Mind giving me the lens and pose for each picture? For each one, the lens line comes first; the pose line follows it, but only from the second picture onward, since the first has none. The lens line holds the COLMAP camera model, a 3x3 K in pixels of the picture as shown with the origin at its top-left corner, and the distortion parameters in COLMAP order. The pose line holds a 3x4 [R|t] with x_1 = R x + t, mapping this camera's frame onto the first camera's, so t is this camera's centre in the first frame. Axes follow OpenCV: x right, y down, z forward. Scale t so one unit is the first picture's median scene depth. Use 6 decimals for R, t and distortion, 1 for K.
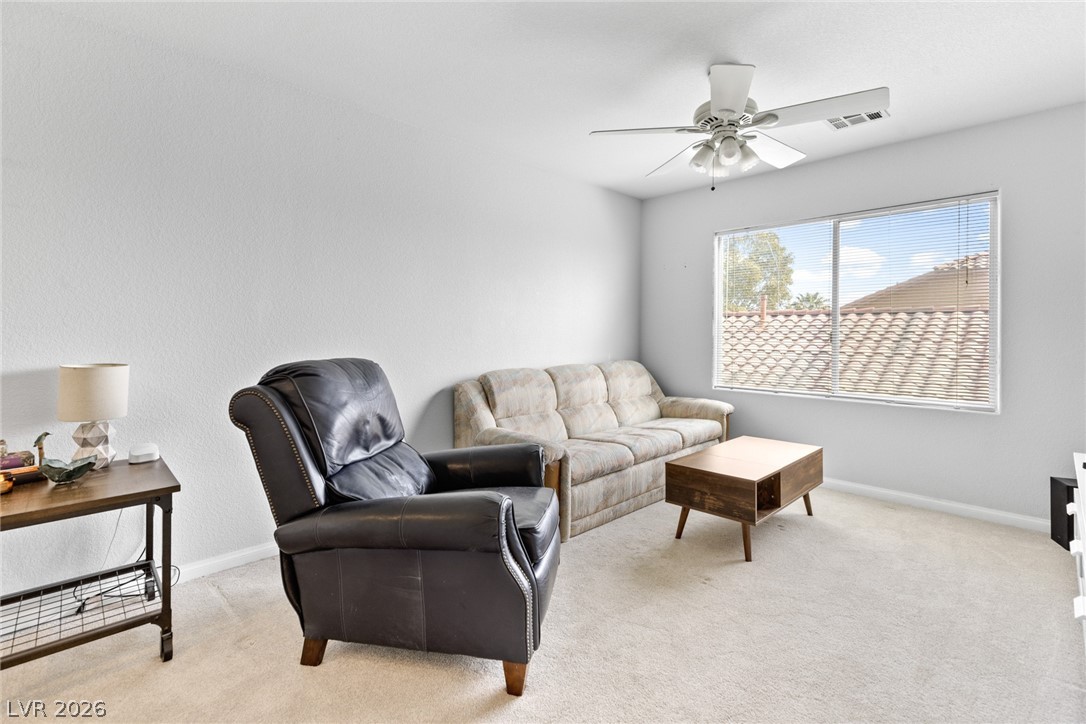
lens RADIAL K [[501.3, 0, 545.2], [0, 501.3, 326.1], [0, 0, 1]] dist [0.004140, 0.000150]
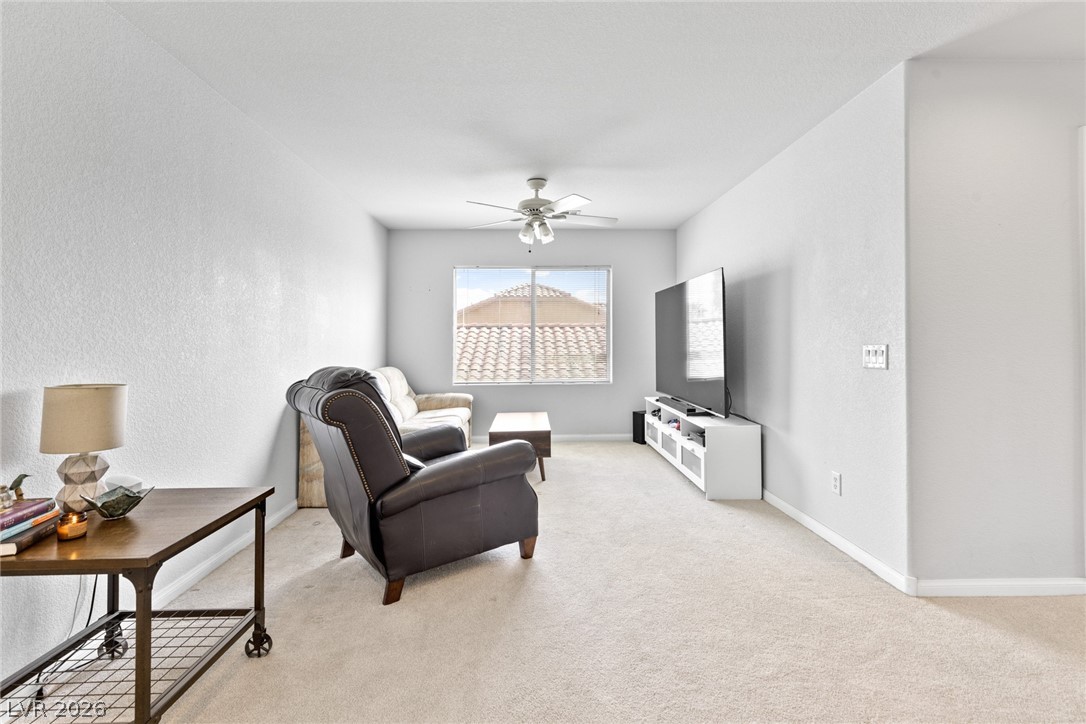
lens RADIAL K [[503.7, 0, 547.5], [0, 503.7, 342.6], [0, 0, 1]] dist [0.005613, -0.000077]
pose [[0.667358, -0.008234, 0.744692, -0.673352], [-0.000630, 0.999932, 0.011622, -0.003094], [-0.744737, -0.008225, 0.667308, -0.090062]]
